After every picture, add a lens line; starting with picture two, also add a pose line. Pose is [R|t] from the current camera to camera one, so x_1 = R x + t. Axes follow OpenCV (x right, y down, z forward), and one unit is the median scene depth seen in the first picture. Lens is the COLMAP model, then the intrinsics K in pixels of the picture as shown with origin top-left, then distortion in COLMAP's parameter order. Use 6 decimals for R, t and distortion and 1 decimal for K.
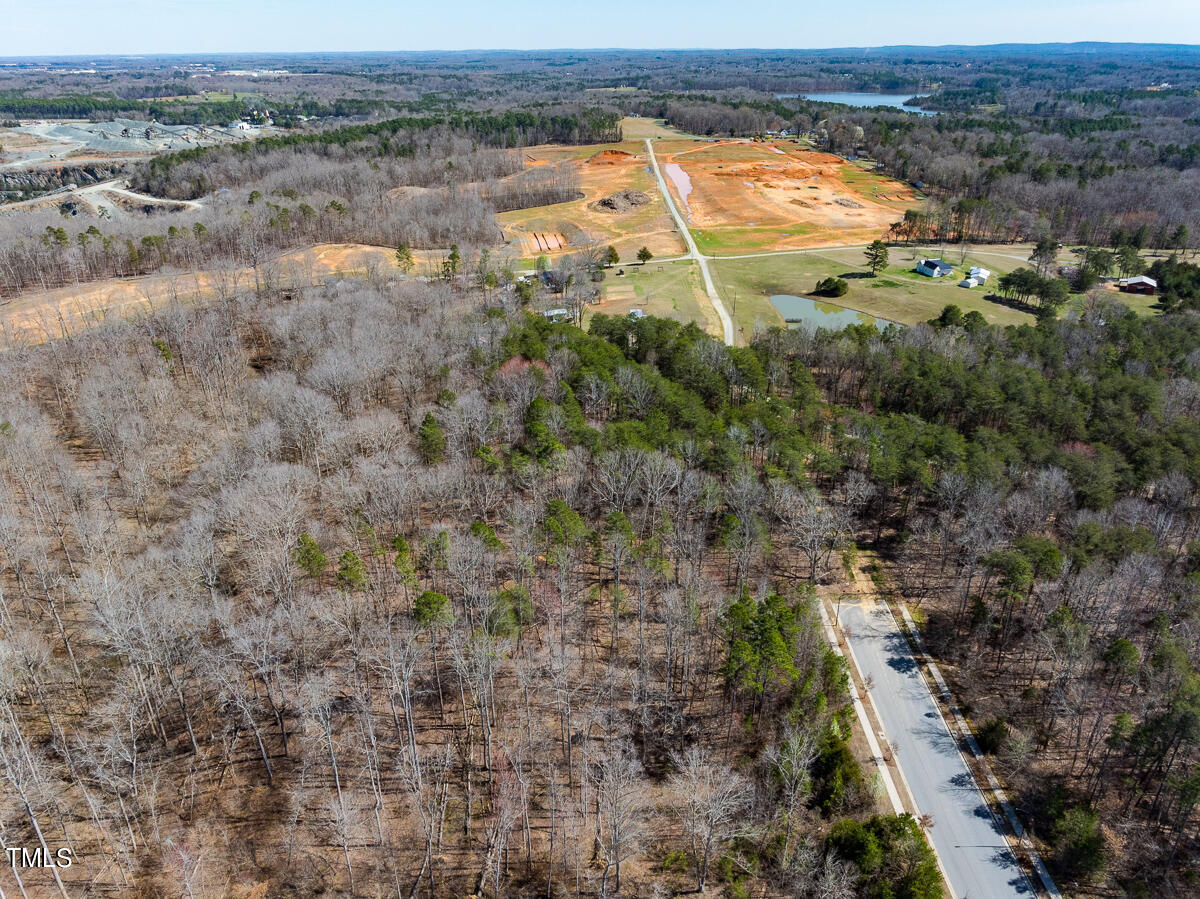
lens RADIAL K [[837.0, 0, 603.0], [0, 837.0, 453.1], [0, 0, 1]] dist [-0.036025, 0.022320]
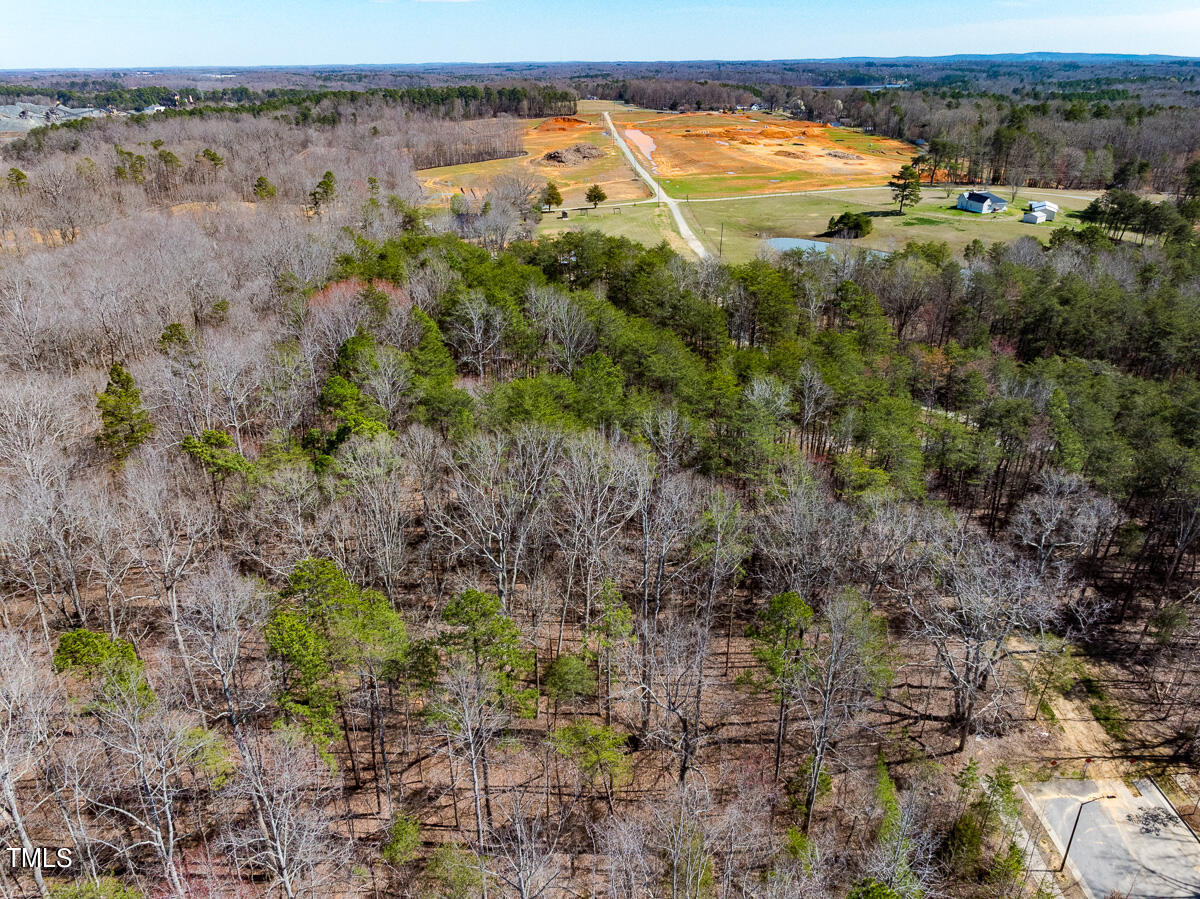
lens RADIAL K [[837.0, 0, 601.2], [0, 837.0, 458.2], [0, 0, 1]] dist [-0.036025, 0.022320]
pose [[0.999176, -0.018843, 0.035945, 0.018318], [0.019137, 0.999786, -0.007851, 0.005139], [-0.035789, 0.008532, 0.999323, 0.197612]]
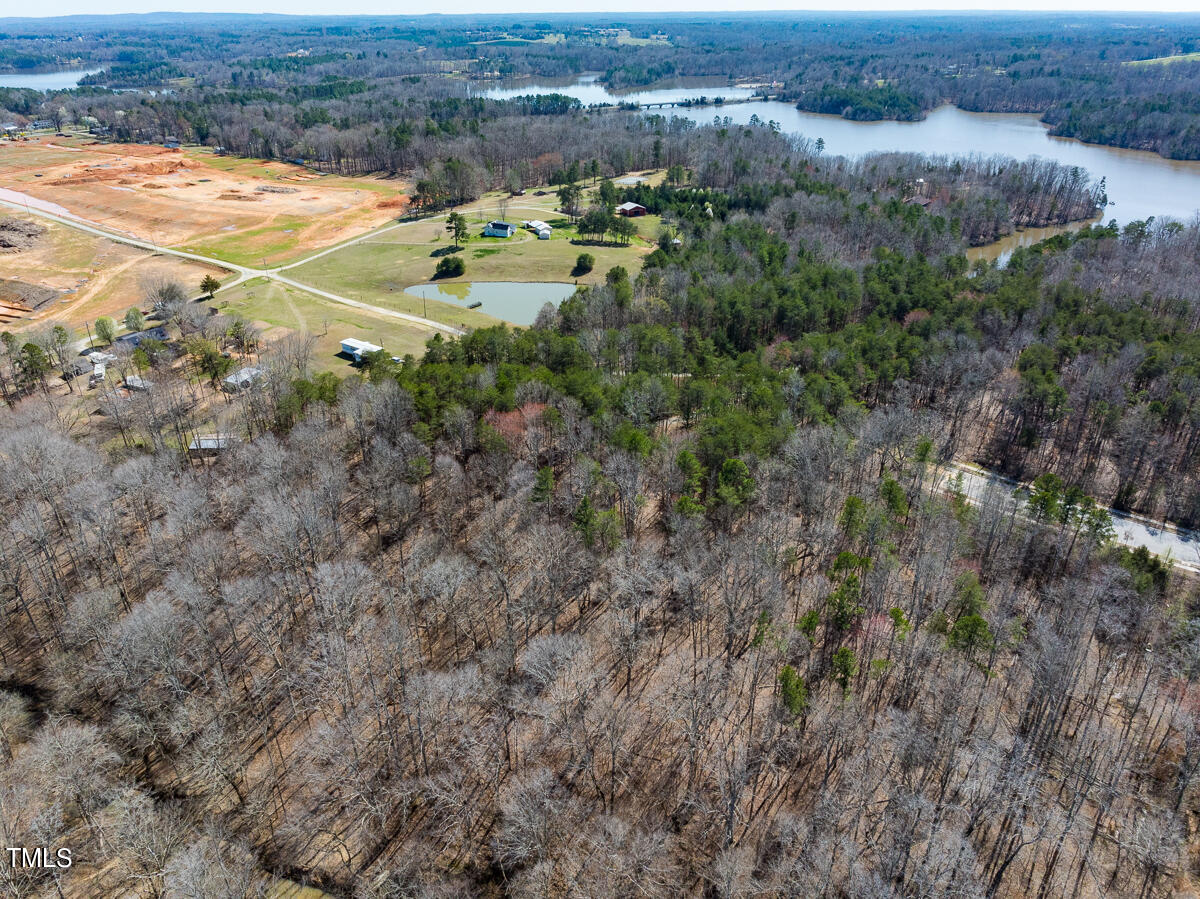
lens RADIAL K [[837.0, 0, 600.8], [0, 837.0, 441.3], [0, 0, 1]] dist [-0.036025, 0.022320]
pose [[0.596156, -0.365874, 0.714656, -0.279031], [0.353766, 0.918767, 0.175264, -0.085890], [-0.720727, 0.148336, 0.677162, 0.174027]]
